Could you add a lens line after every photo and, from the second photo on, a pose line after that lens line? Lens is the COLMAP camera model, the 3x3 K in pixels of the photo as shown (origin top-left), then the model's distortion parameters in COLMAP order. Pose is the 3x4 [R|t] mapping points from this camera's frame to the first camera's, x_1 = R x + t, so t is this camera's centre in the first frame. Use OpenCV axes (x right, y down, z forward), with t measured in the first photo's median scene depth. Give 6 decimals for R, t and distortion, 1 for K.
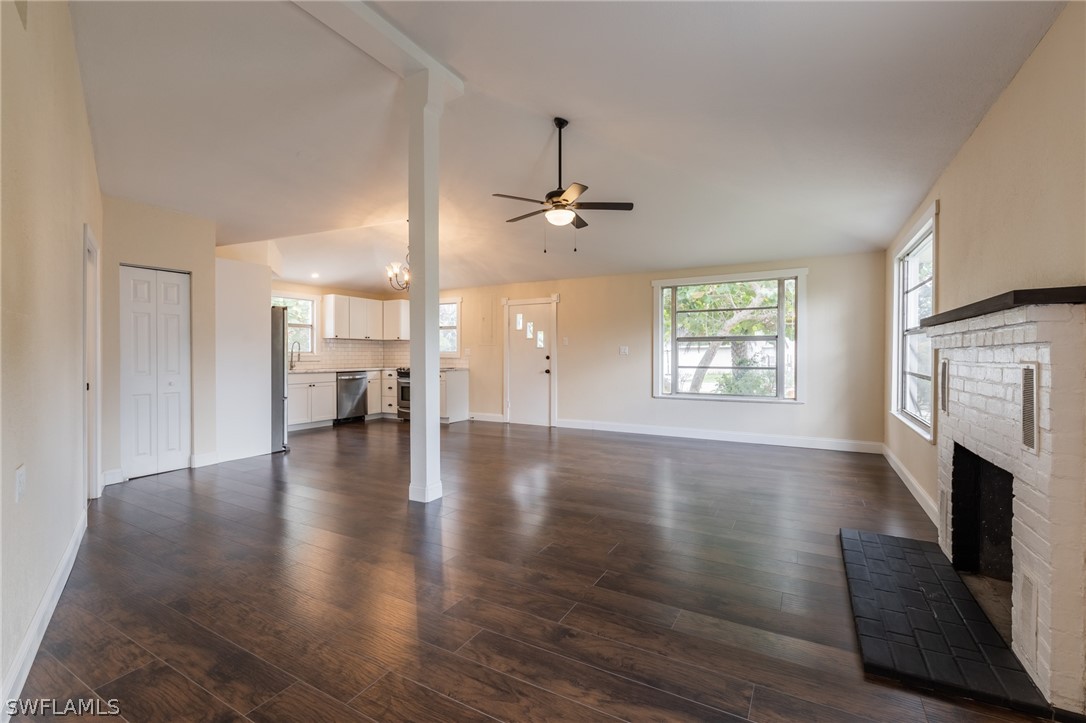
lens RADIAL K [[463.1, 0, 573.6], [0, 463.1, 355.9], [0, 0, 1]] dist [0.003452, -0.000158]
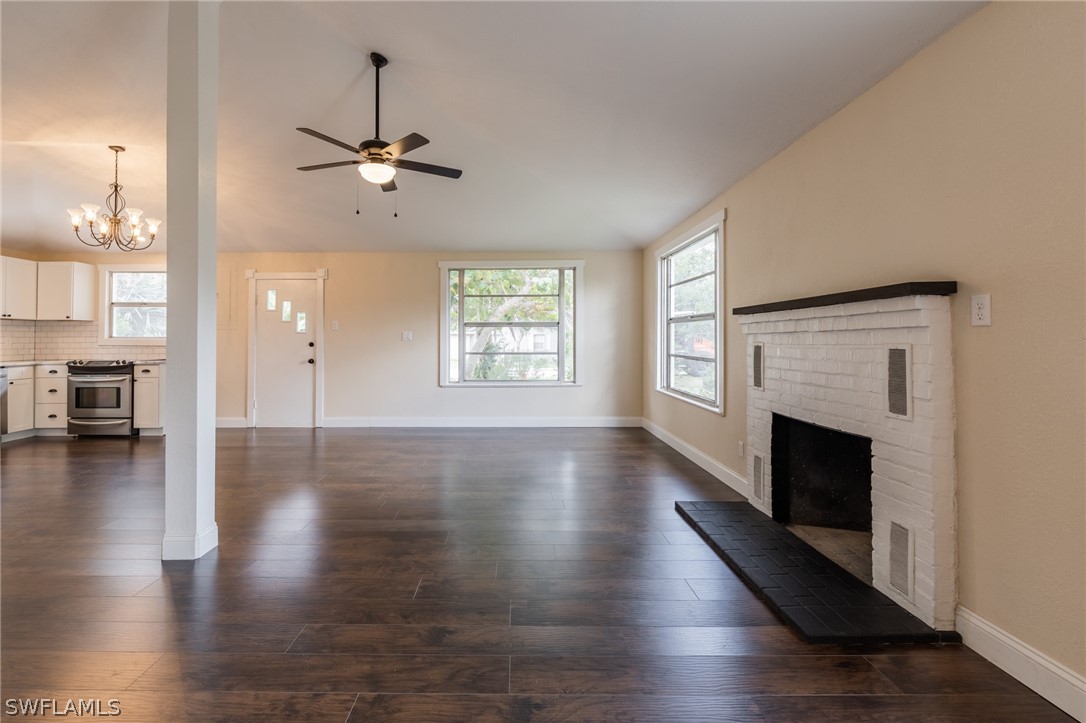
lens RADIAL K [[463.1, 0, 509.1], [0, 463.1, 335.1], [0, 0, 1]] dist [0.003452, -0.000158]
pose [[0.891136, 0.003697, 0.453721, -0.148440], [0.004230, 0.999856, -0.016457, 0.002368], [-0.453717, 0.016585, 0.890992, 0.125718]]
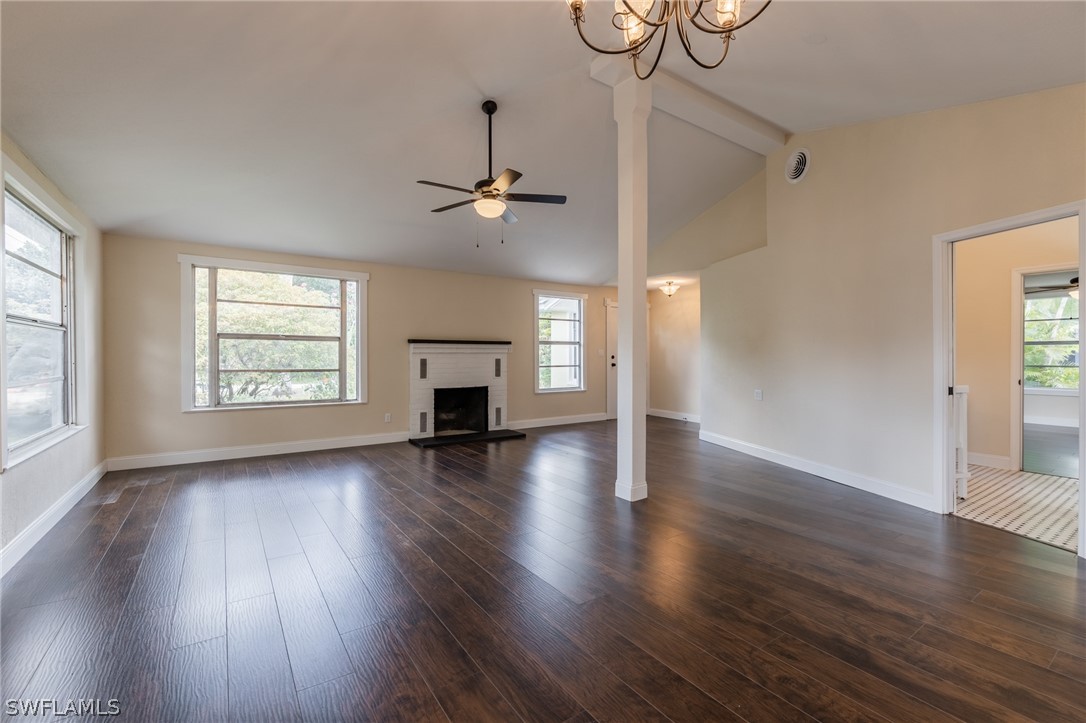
lens RADIAL K [[463.1, 0, 539.1], [0, 463.1, 356.7], [0, 0, 1]] dist [0.003452, -0.000158]
pose [[-0.877400, -0.003155, 0.479750, -0.462900], [0.001183, 0.999961, 0.008739, -0.009324], [-0.479759, 0.008235, -0.877362, 1.491721]]
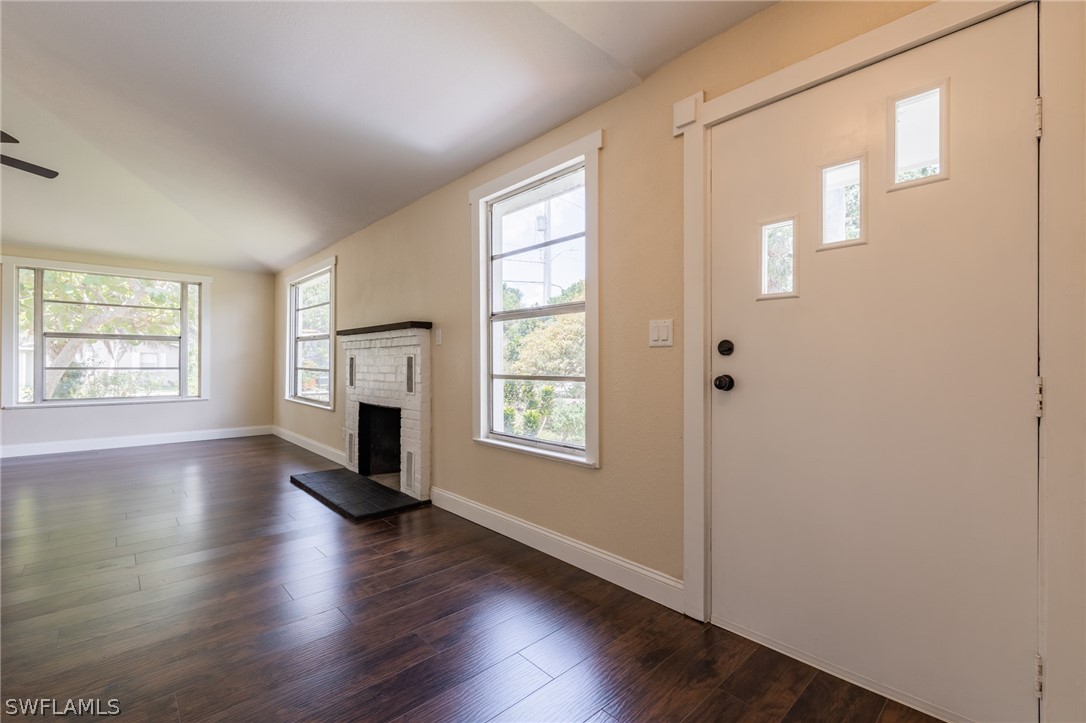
lens RADIAL K [[463.1, 0, 520.1], [0, 463.1, 364.4], [0, 0, 1]] dist [0.003452, -0.000158]
pose [[0.349705, -0.002090, 0.936858, -0.290775], [0.001617, 0.999997, 0.001627, 0.019680], [-0.936859, 0.000946, 0.349707, -0.083154]]
